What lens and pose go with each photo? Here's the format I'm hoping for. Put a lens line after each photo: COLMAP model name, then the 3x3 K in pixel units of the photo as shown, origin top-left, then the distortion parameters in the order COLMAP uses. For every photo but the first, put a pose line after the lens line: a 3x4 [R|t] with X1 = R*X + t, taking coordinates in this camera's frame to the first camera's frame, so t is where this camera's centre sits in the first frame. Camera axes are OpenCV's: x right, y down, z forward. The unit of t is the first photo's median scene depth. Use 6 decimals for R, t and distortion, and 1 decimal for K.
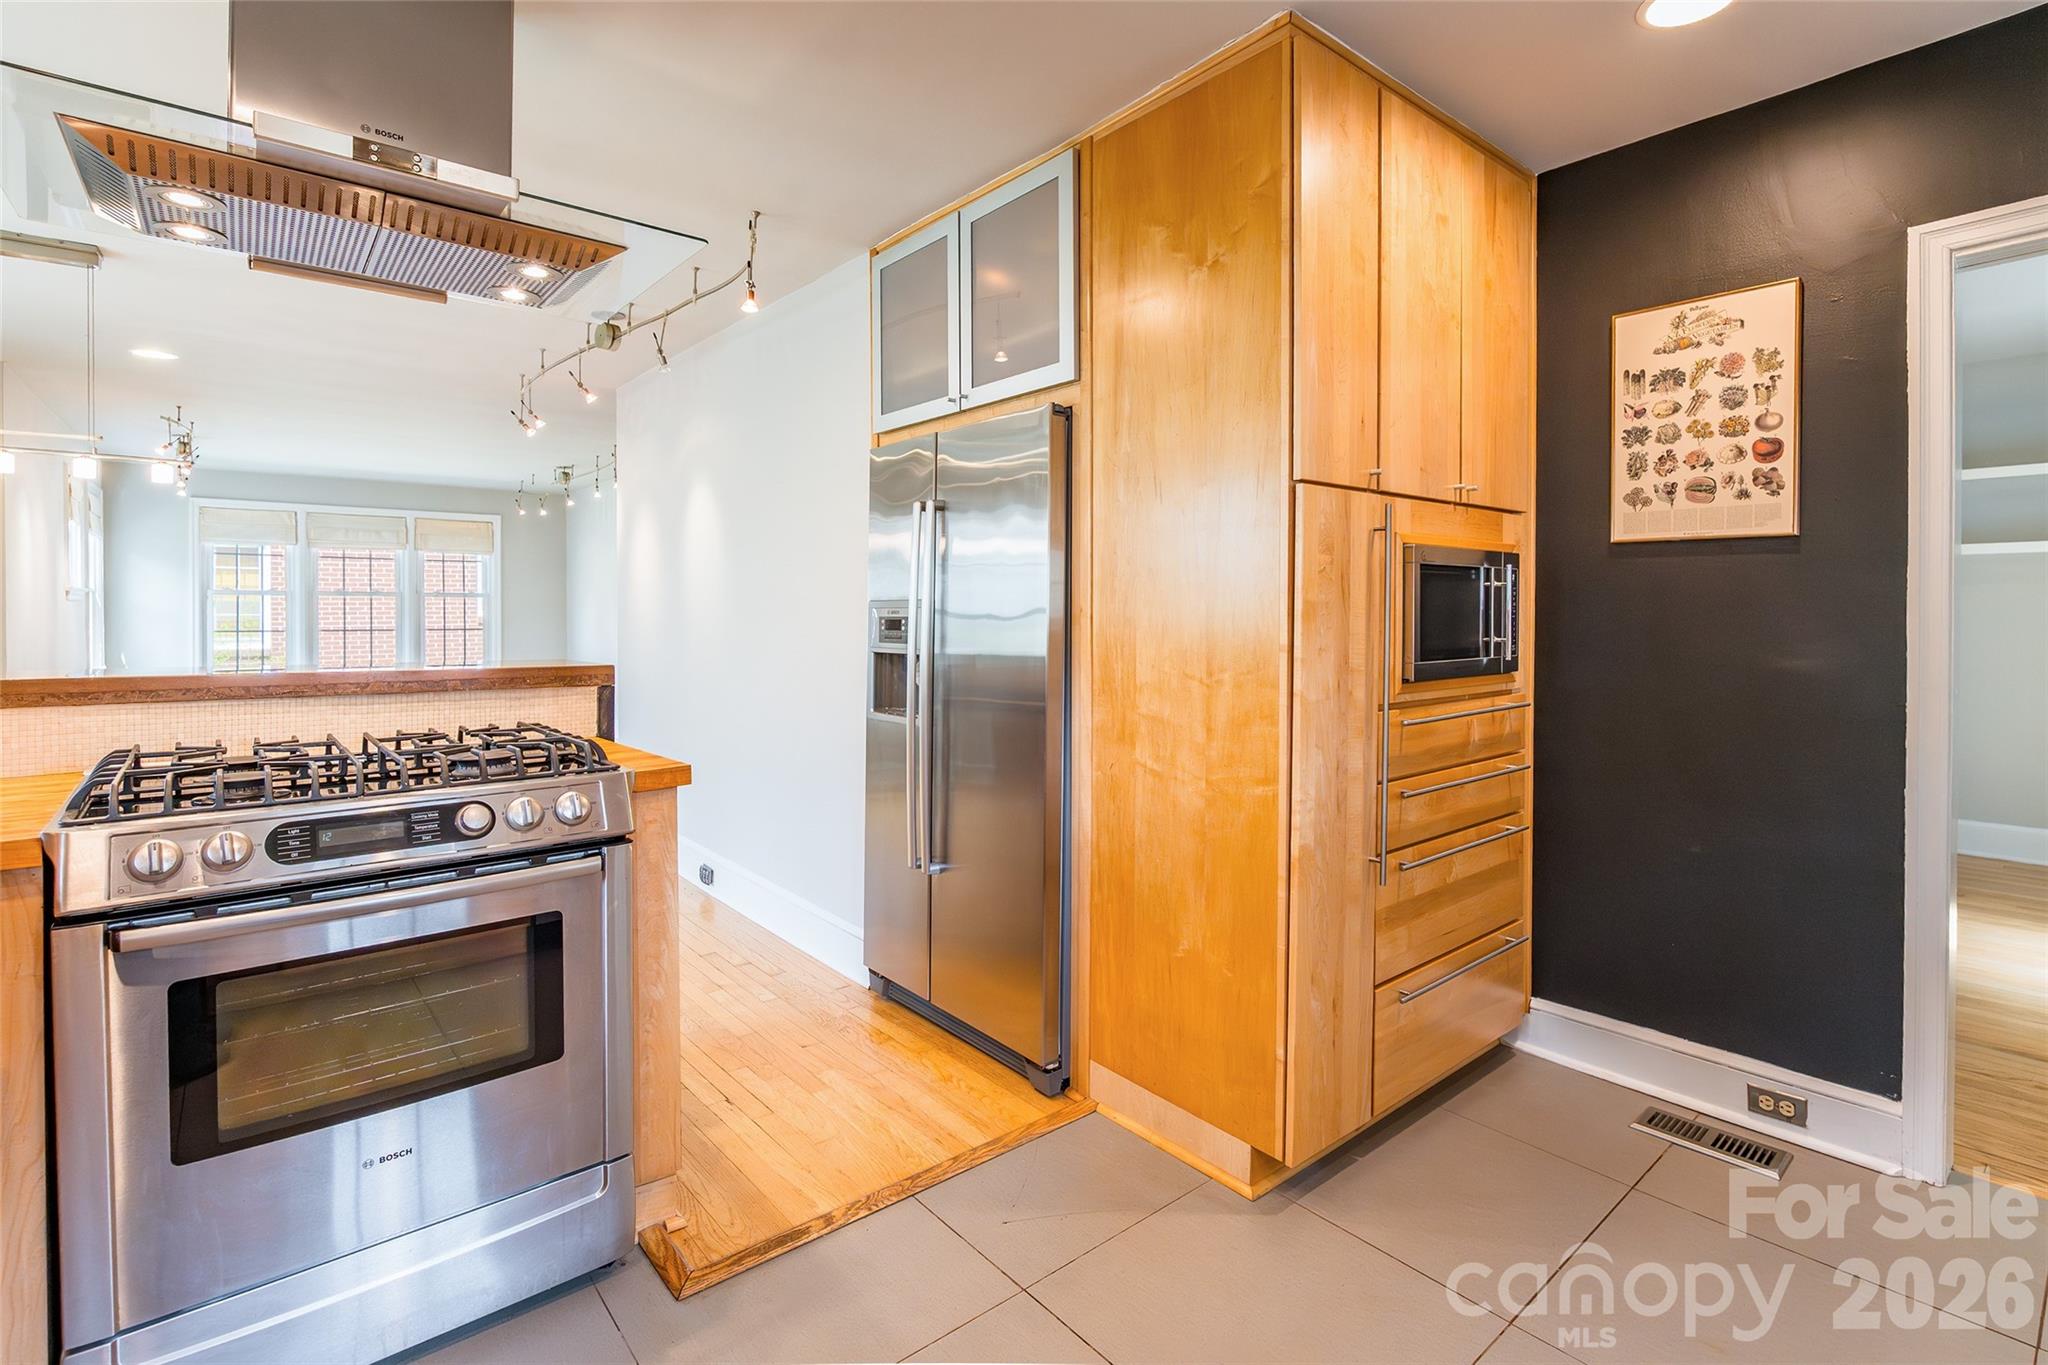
lens RADIAL K [[956.6, 0, 1015.6], [0, 956.6, 627.3], [0, 0, 1]] dist [-0.001975, -0.000186]
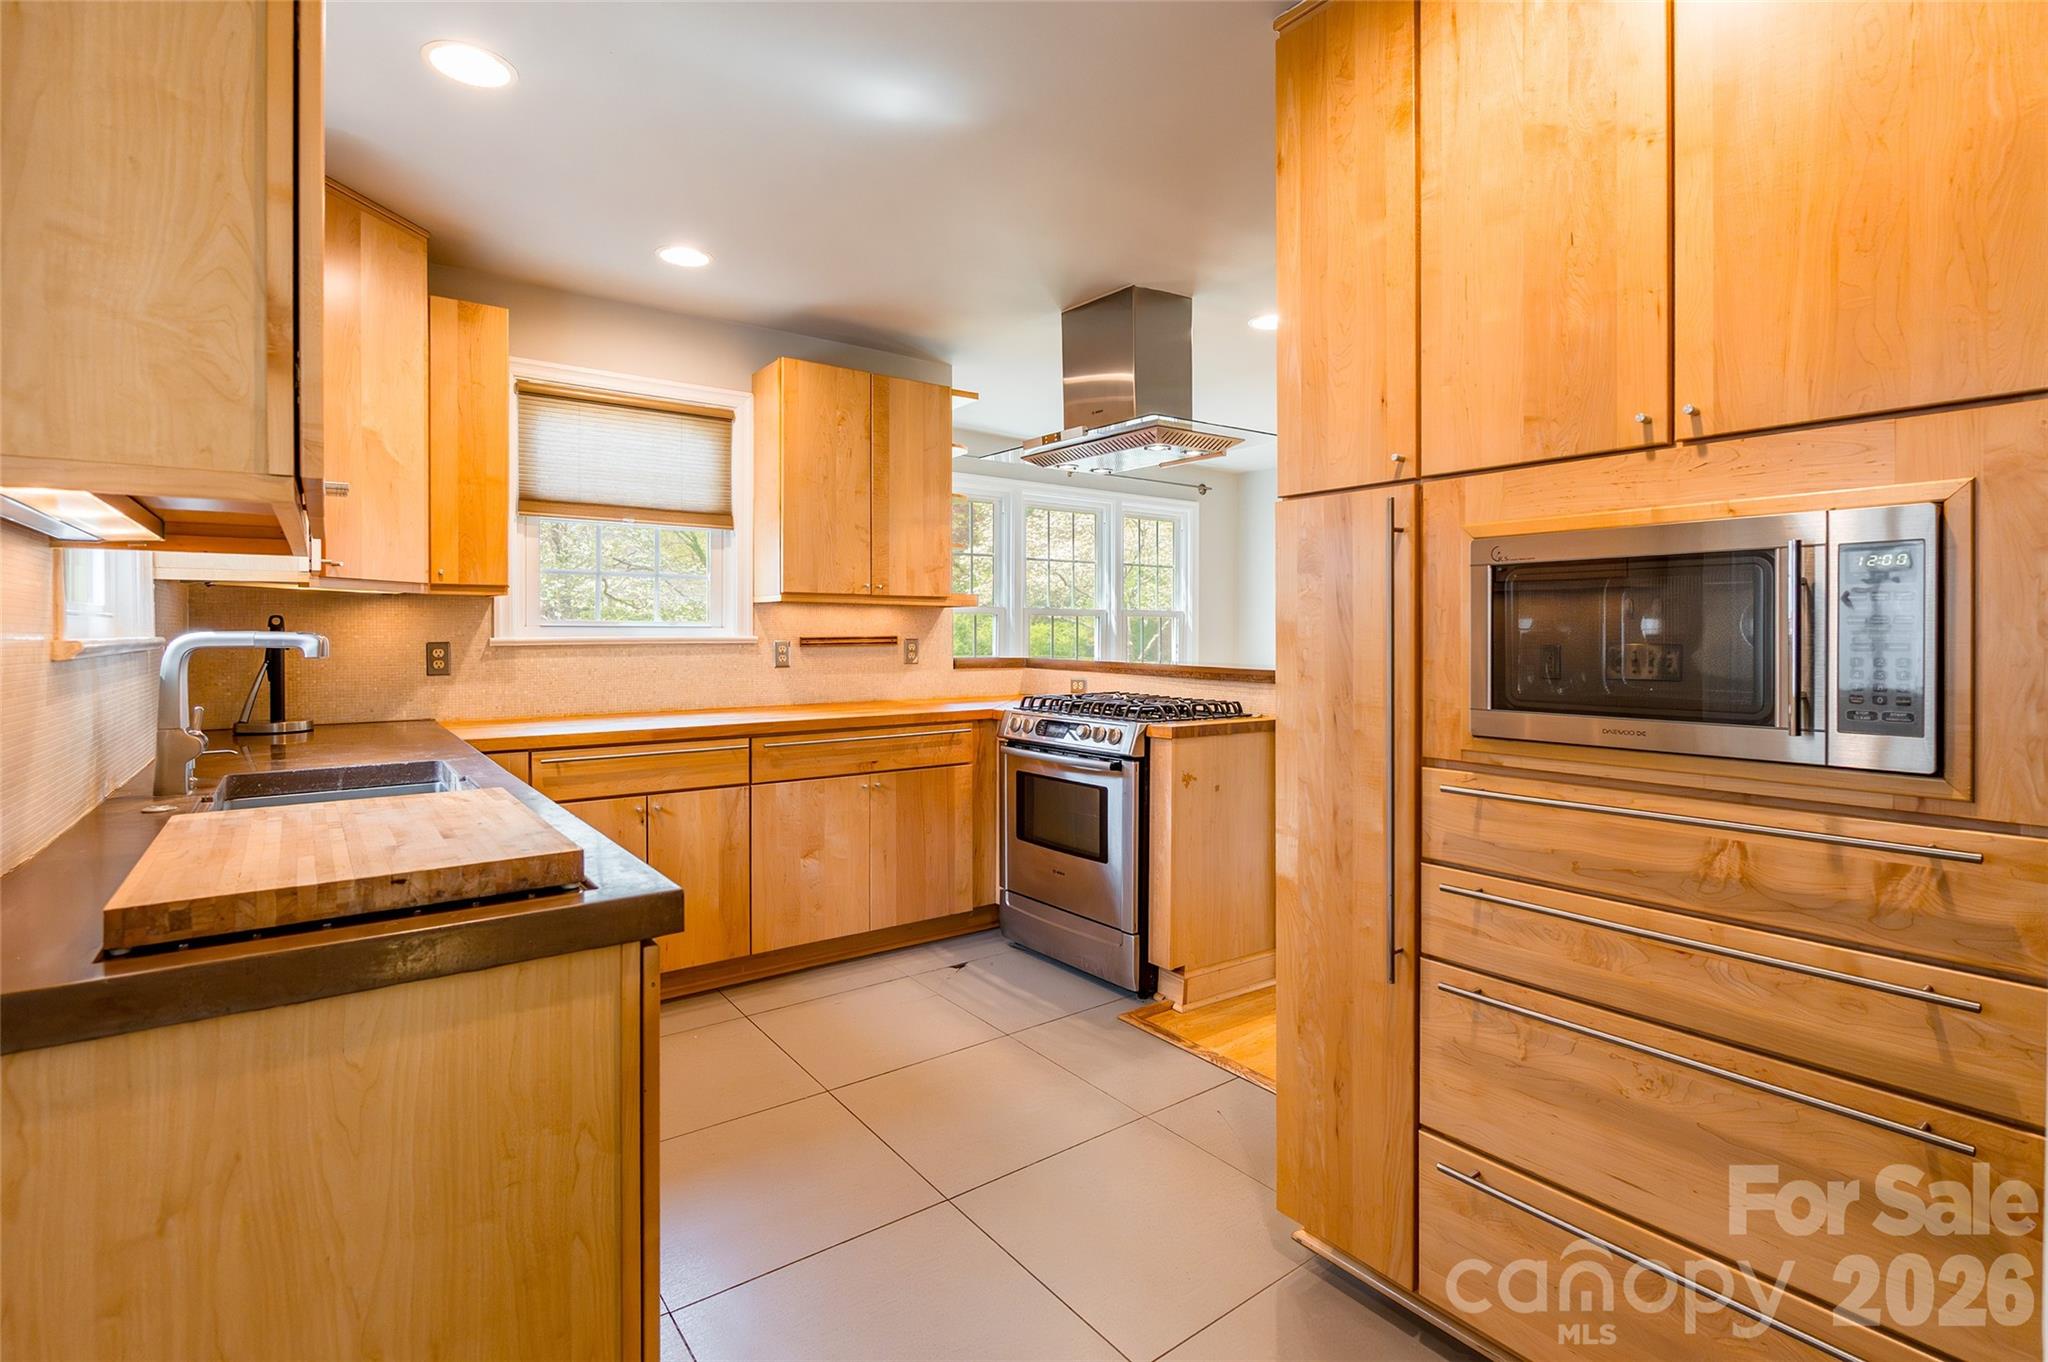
lens RADIAL K [[961.1, 0, 1035.7], [0, 961.1, 662.1], [0, 0, 1]] dist [-0.001178, 0.000145]
pose [[-0.035928, 0.030320, -0.998894, 1.229957], [-0.020162, 0.999314, 0.031057, -0.013491], [0.999151, 0.021256, -0.035292, 0.766466]]
